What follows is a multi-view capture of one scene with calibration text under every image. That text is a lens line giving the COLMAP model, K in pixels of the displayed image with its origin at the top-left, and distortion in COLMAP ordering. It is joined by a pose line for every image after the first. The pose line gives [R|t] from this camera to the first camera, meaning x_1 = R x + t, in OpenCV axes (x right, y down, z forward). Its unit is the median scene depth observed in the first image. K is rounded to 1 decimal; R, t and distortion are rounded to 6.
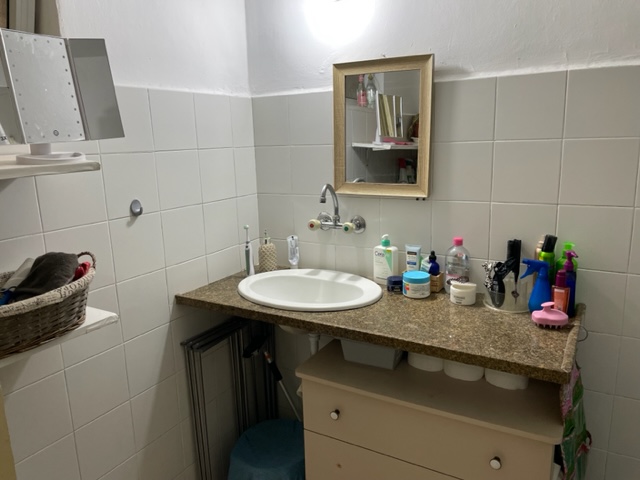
lens RADIAL K [[483.1, 0, 318.6], [0, 483.1, 240.2], [0, 0, 1]] dist [0.037324, -0.004387]
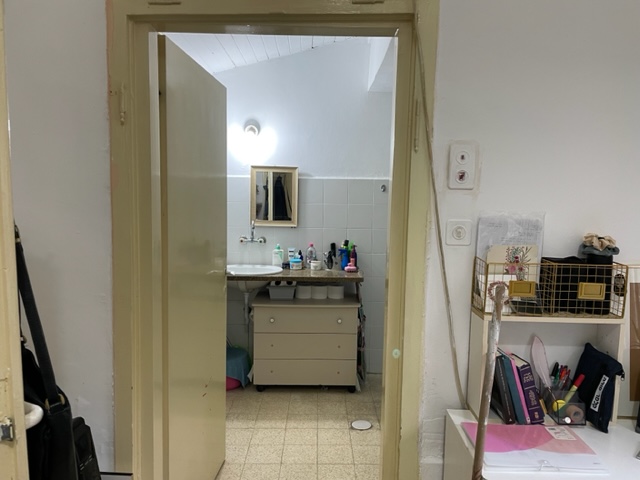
lens RADIAL K [[483.1, 0, 319.8], [0, 483.1, 241.6], [0, 0, 1]] dist [0.037324, -0.004387]
pose [[0.855059, 0.001238, 0.518529, -0.895512], [0.069746, 0.990635, -0.117377, 0.265990], [-0.513818, 0.136530, 0.846966, -1.012552]]
